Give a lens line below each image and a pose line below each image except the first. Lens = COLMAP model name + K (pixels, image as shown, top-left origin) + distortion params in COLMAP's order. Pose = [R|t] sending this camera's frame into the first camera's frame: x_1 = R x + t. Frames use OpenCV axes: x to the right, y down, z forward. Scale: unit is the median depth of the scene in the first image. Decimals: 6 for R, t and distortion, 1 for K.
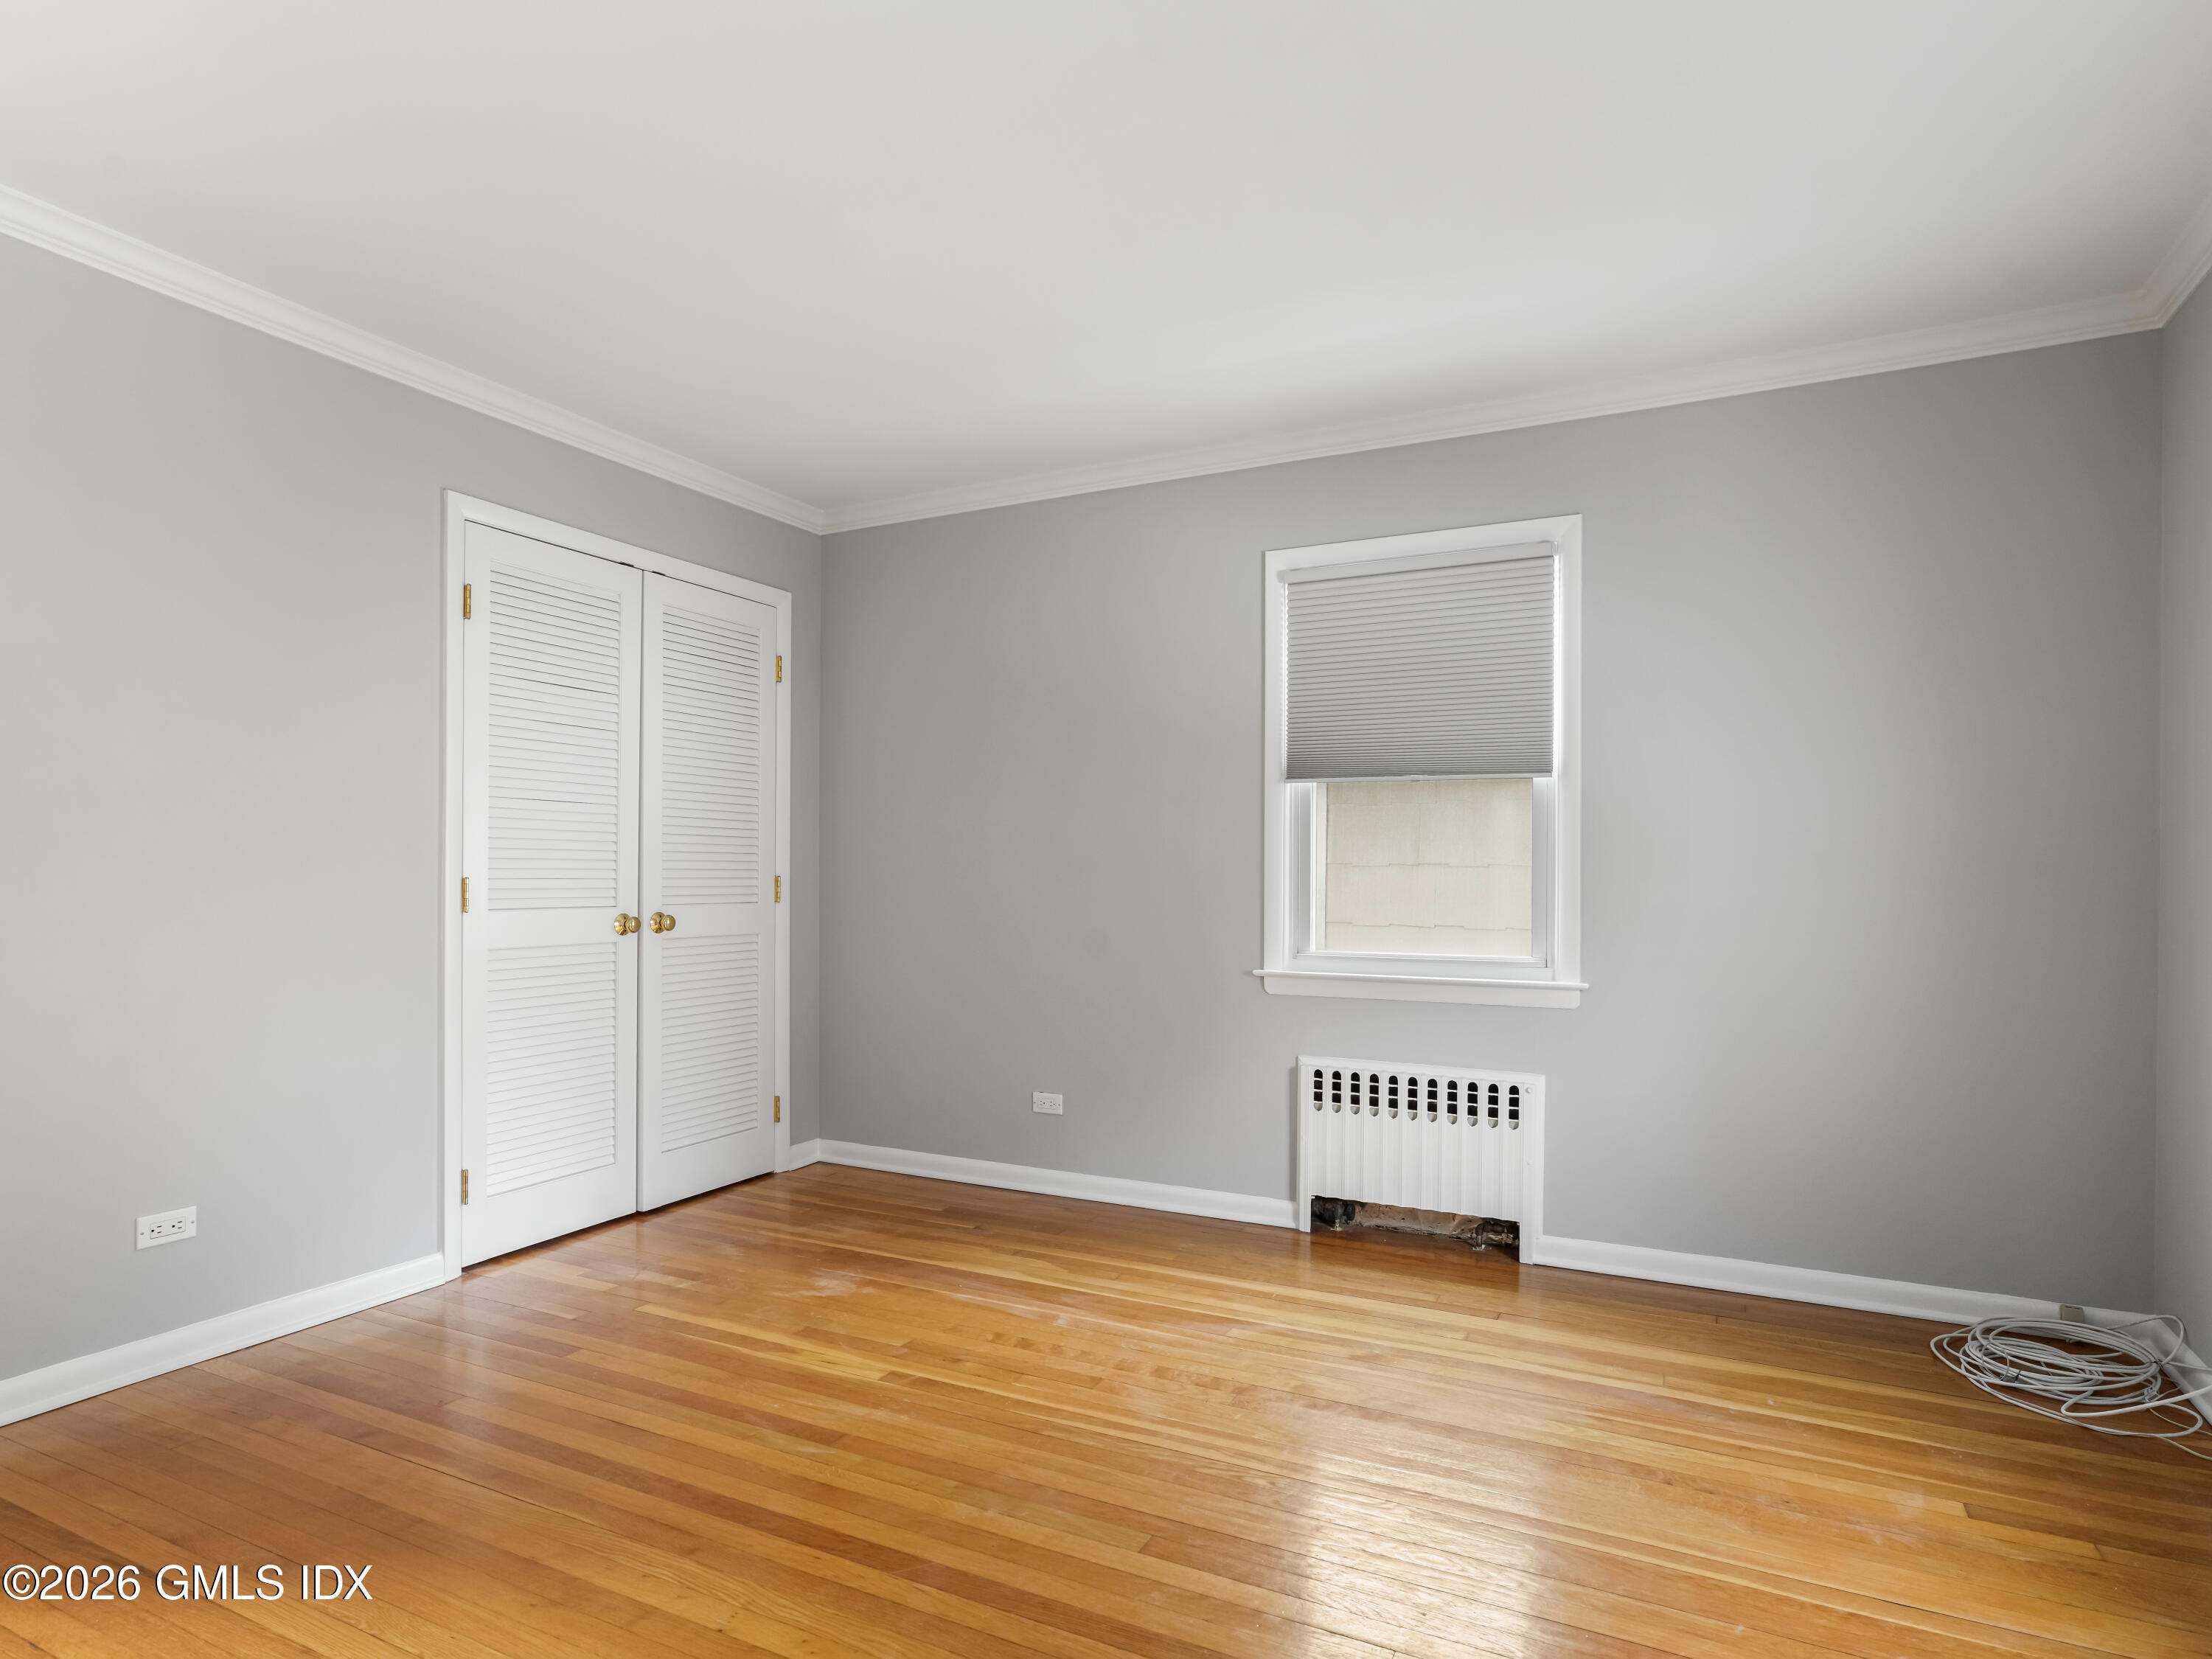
lens RADIAL K [[1224.5, 0, 1060.1], [0, 1224.5, 835.6], [0, 0, 1]] dist [-0.044487, 0.020871]
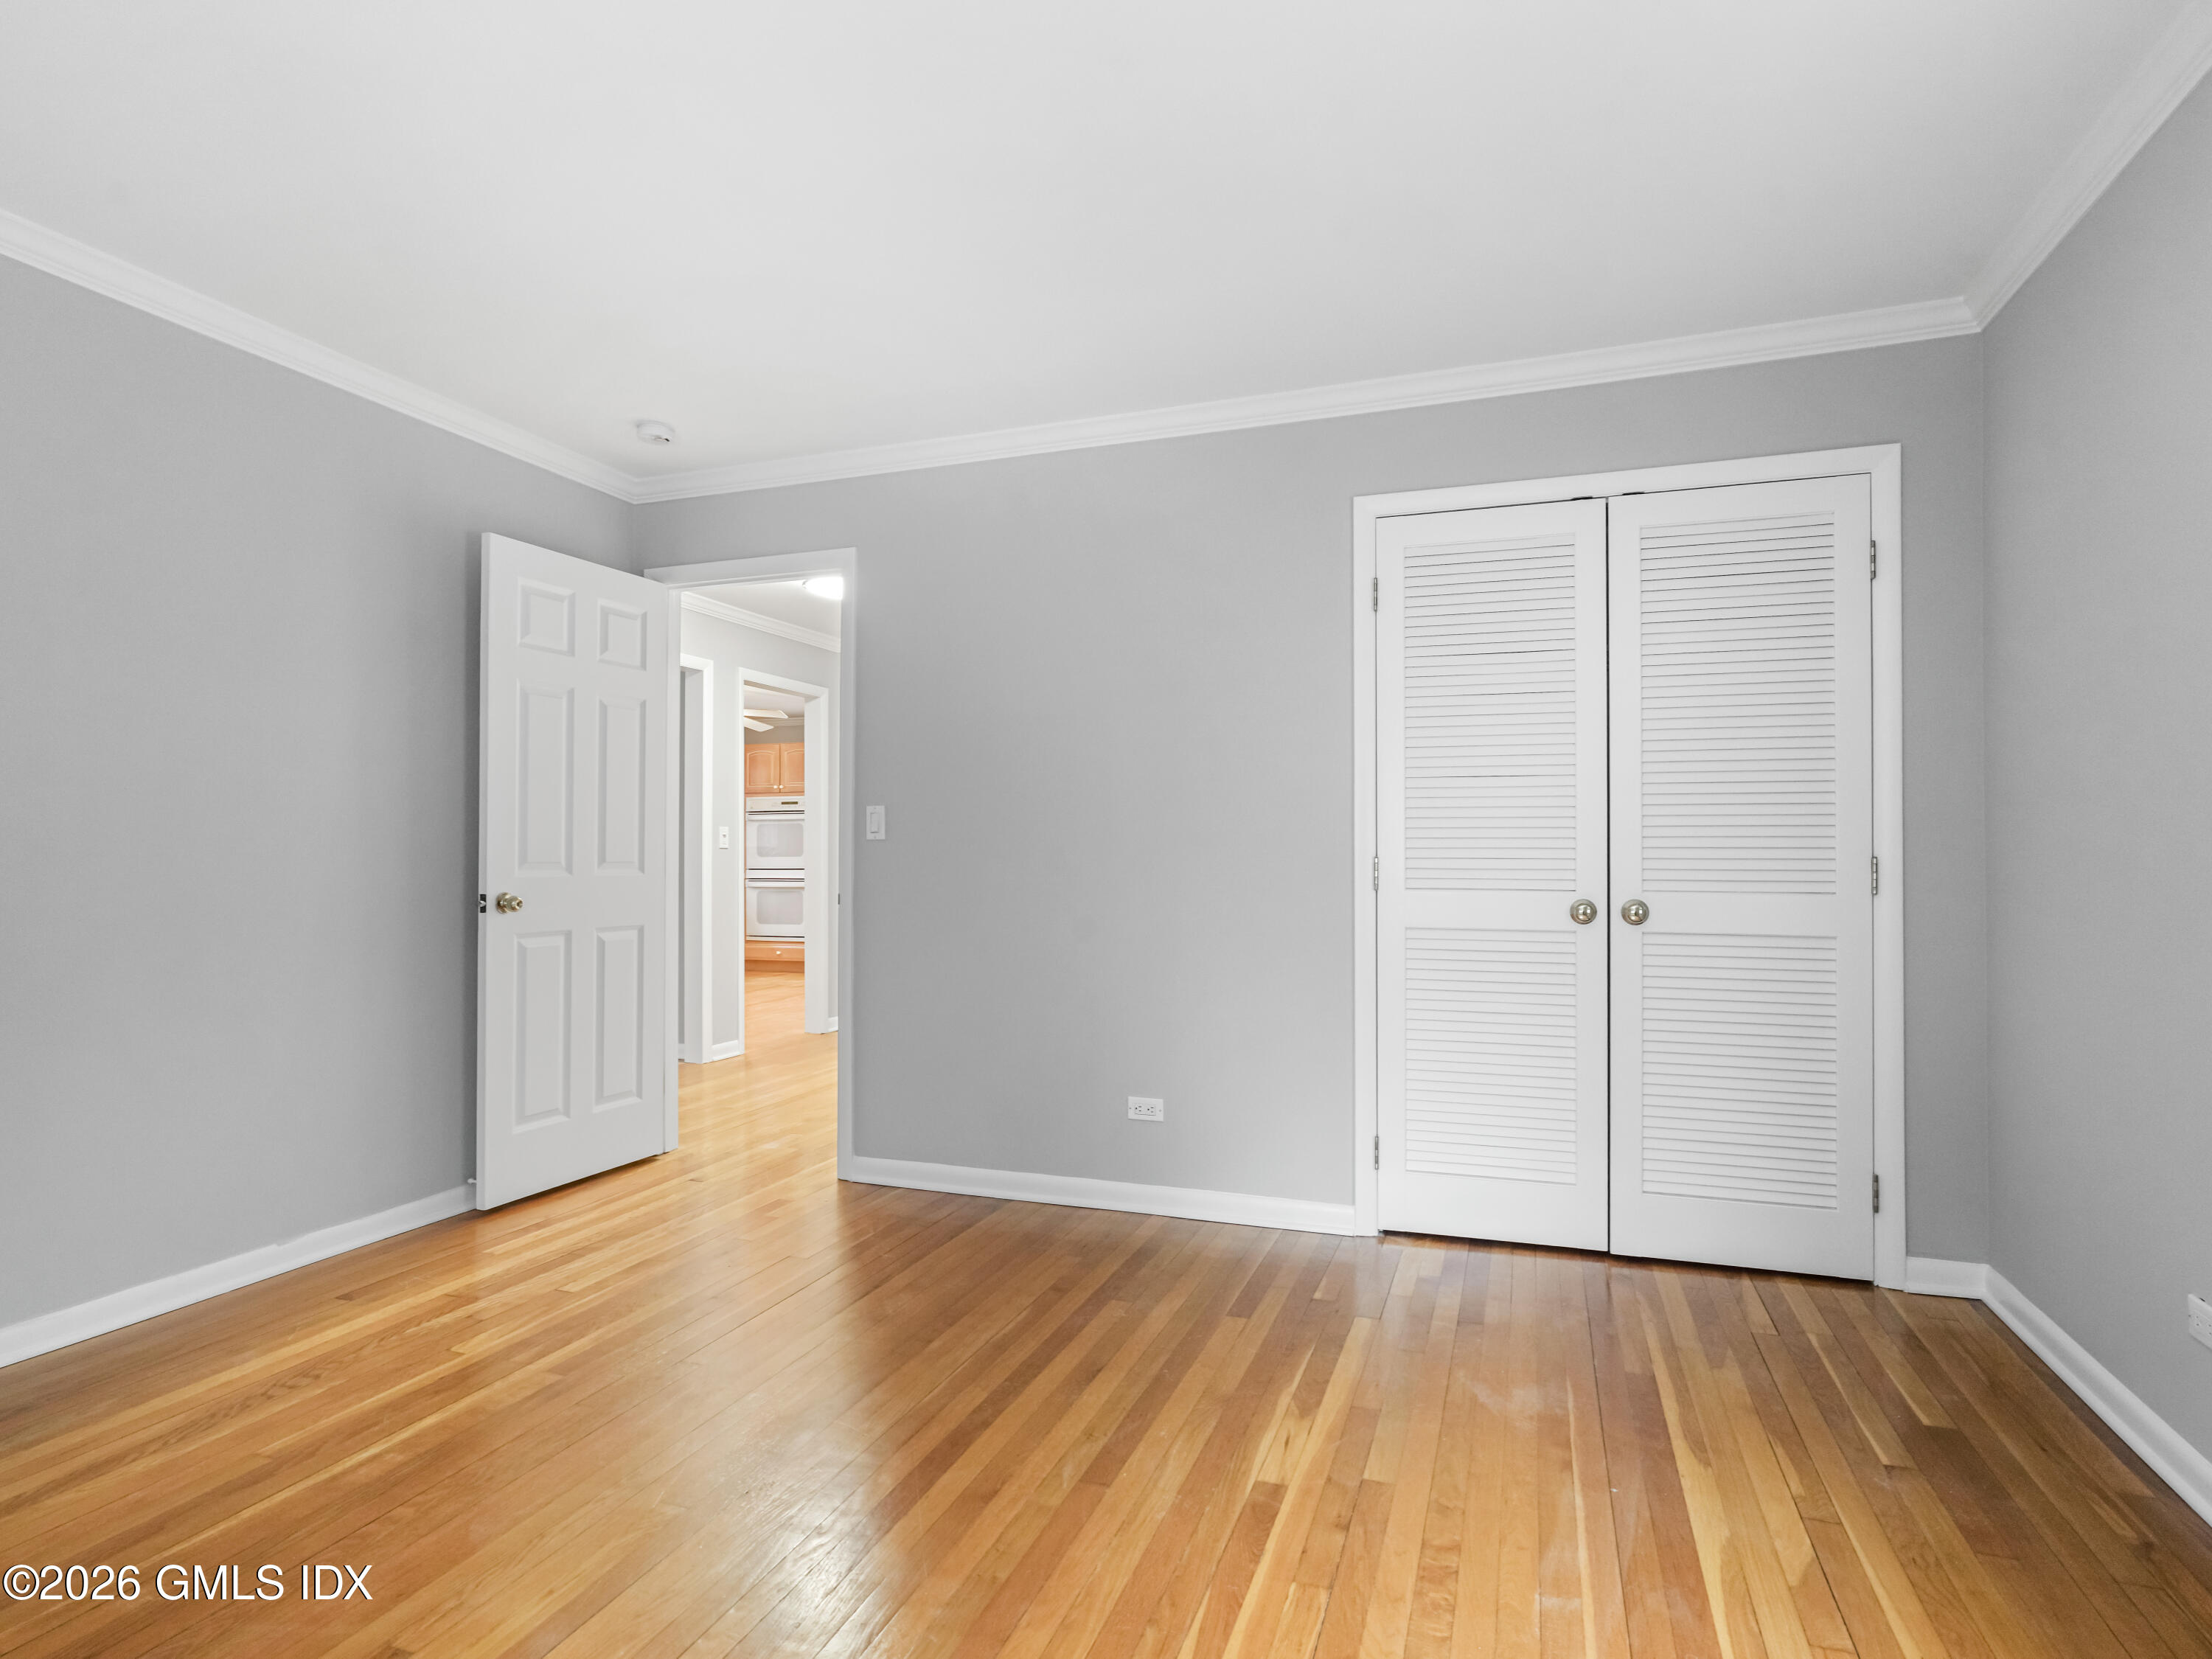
lens RADIAL K [[1224.5, 0, 1199.4], [0, 1224.5, 810.8], [0, 0, 1]] dist [-0.044487, 0.020871]
pose [[0.137298, -0.028921, -0.990107, 0.521208], [0.032296, 0.999173, -0.024707, 0.014961], [0.990003, -0.028584, 0.138119, 0.682457]]
